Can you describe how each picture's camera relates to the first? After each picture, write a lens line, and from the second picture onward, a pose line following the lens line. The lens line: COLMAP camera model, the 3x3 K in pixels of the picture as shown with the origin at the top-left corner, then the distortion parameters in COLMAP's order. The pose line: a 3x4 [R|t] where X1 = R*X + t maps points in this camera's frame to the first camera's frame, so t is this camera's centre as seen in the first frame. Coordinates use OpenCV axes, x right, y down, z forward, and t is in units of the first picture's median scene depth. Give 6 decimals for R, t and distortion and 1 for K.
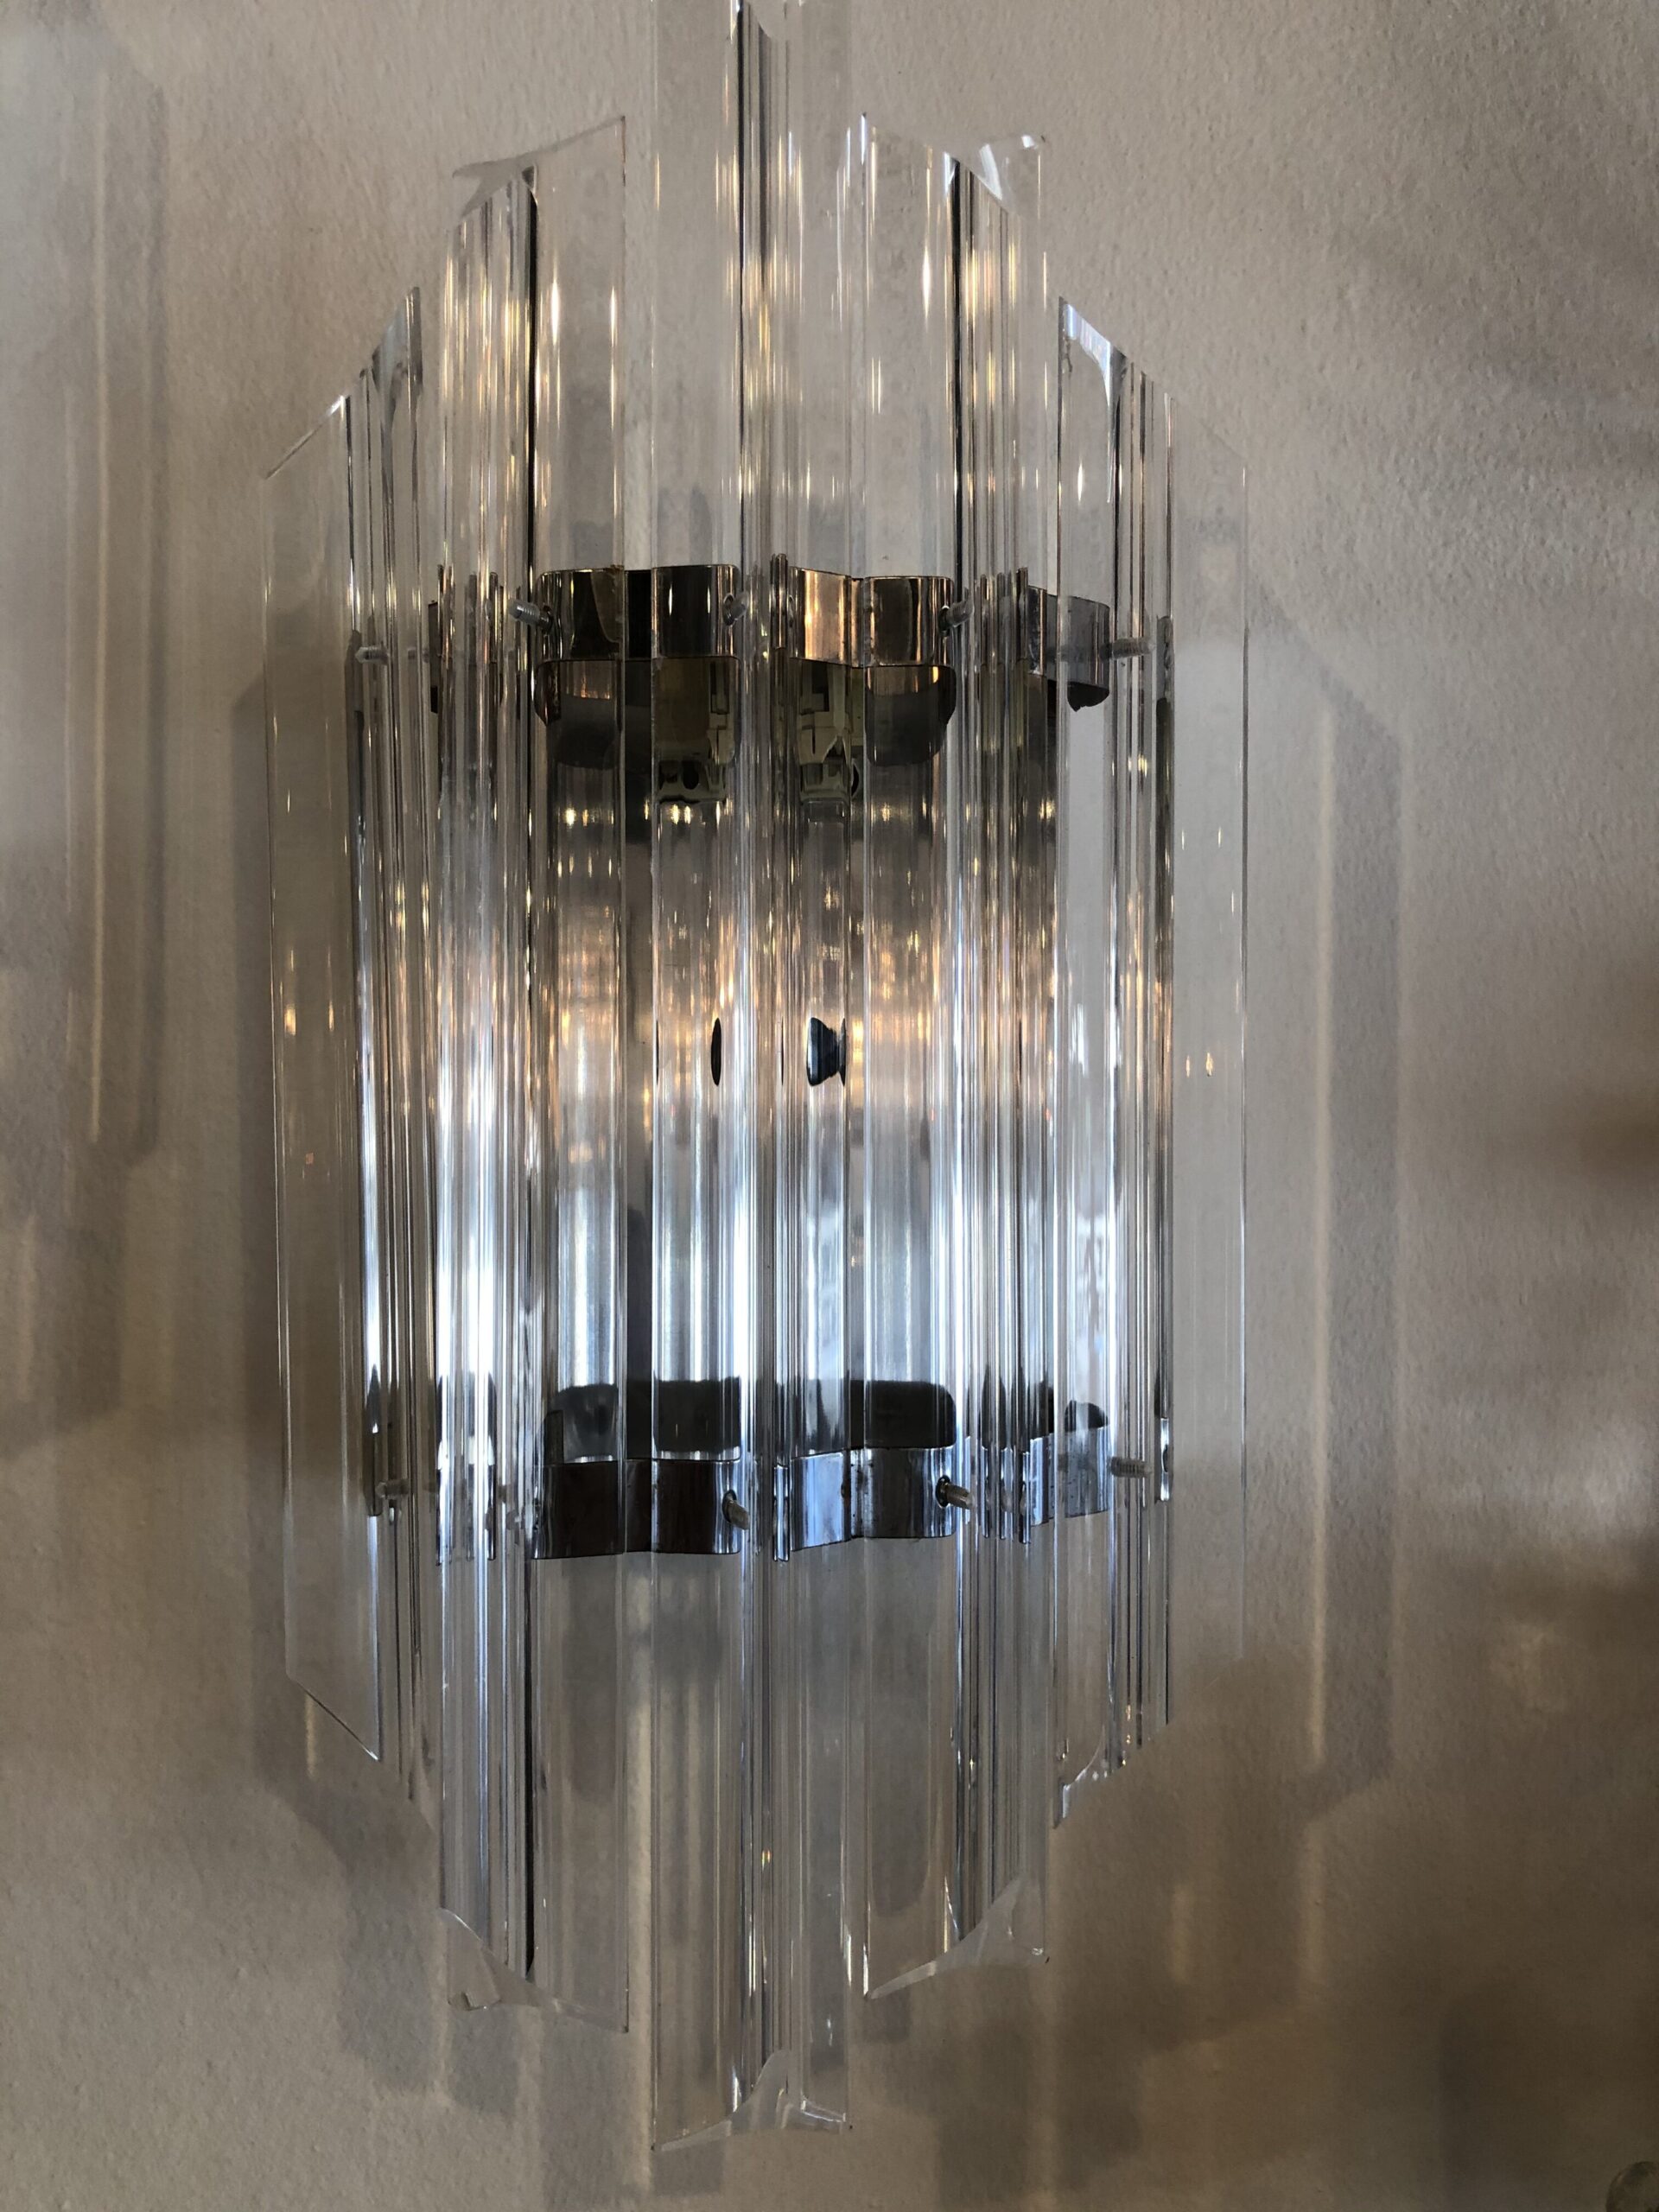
lens RADIAL K [[1818.1, 0, 843.8], [0, 1818.1, 1107.4], [0, 0, 1]] dist [0.016230, -0.016449]
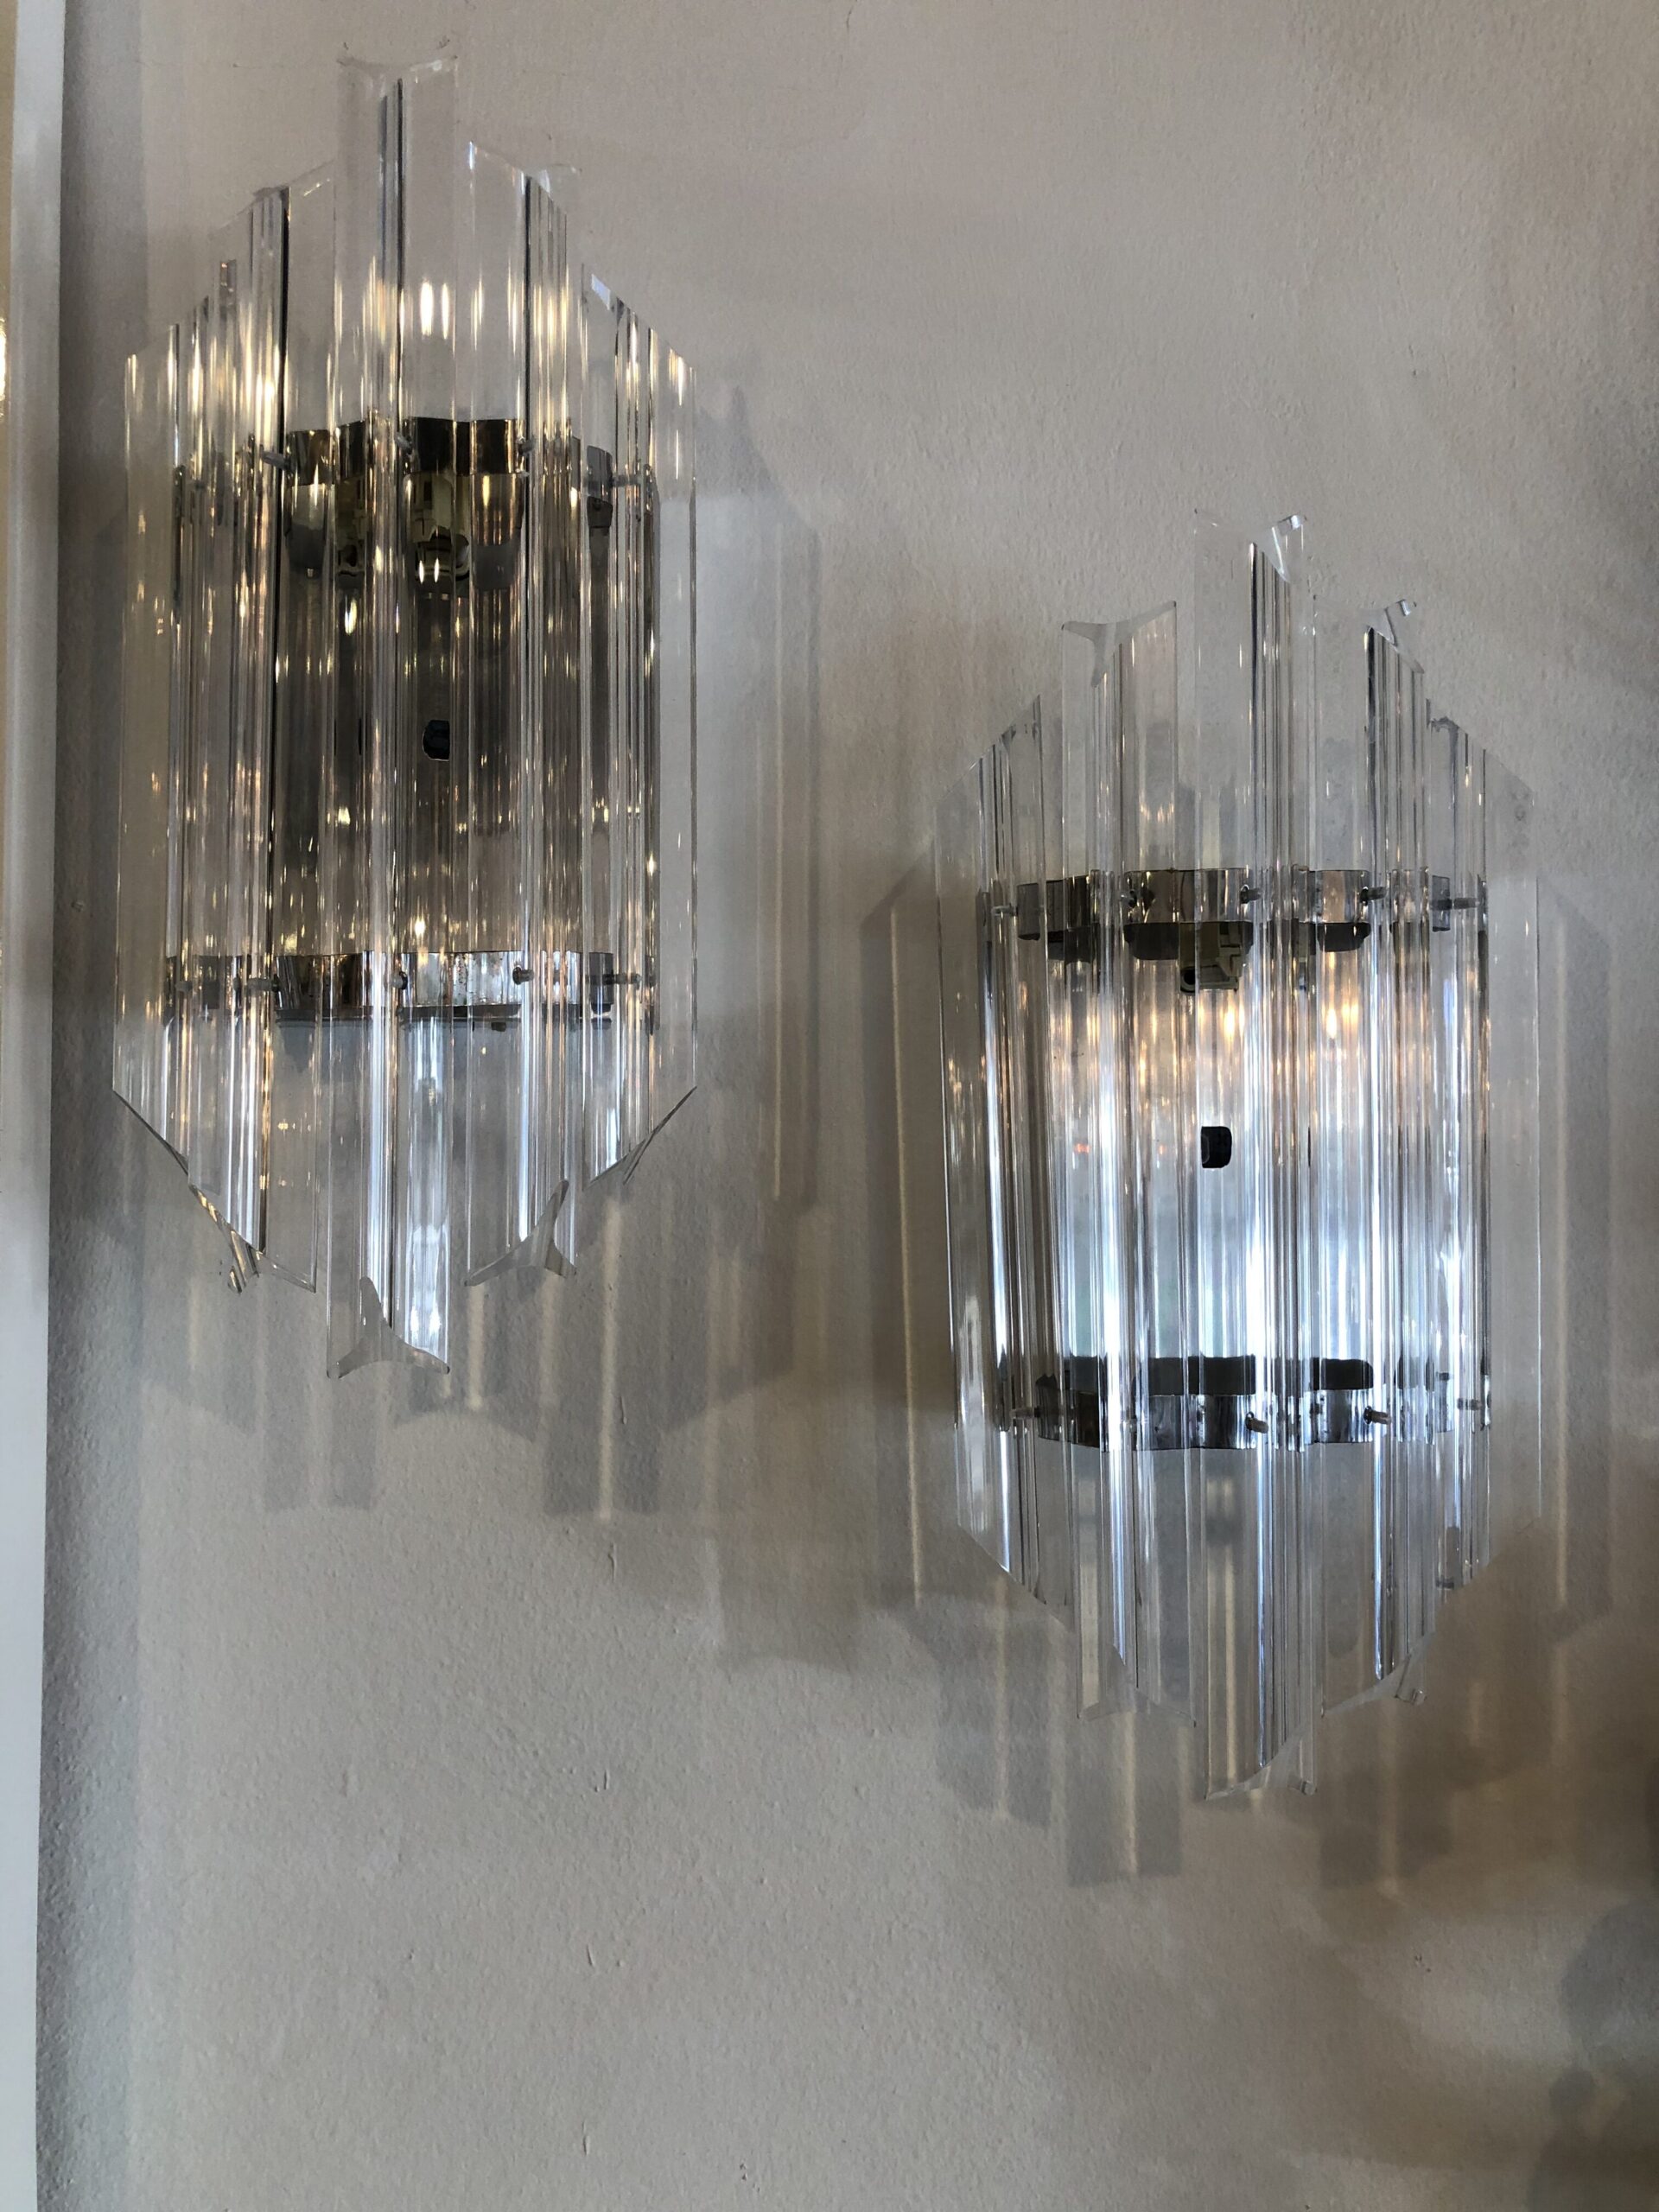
lens RADIAL K [[1818.1, 0, 824.1], [0, 1818.1, 1097.9], [0, 0, 1]] dist [0.016230, -0.016449]
pose [[0.999843, 0.000190, -0.017745, -0.340274], [-0.000490, 0.999856, -0.016943, -0.043096], [0.017740, 0.016949, 0.999699, -0.566177]]
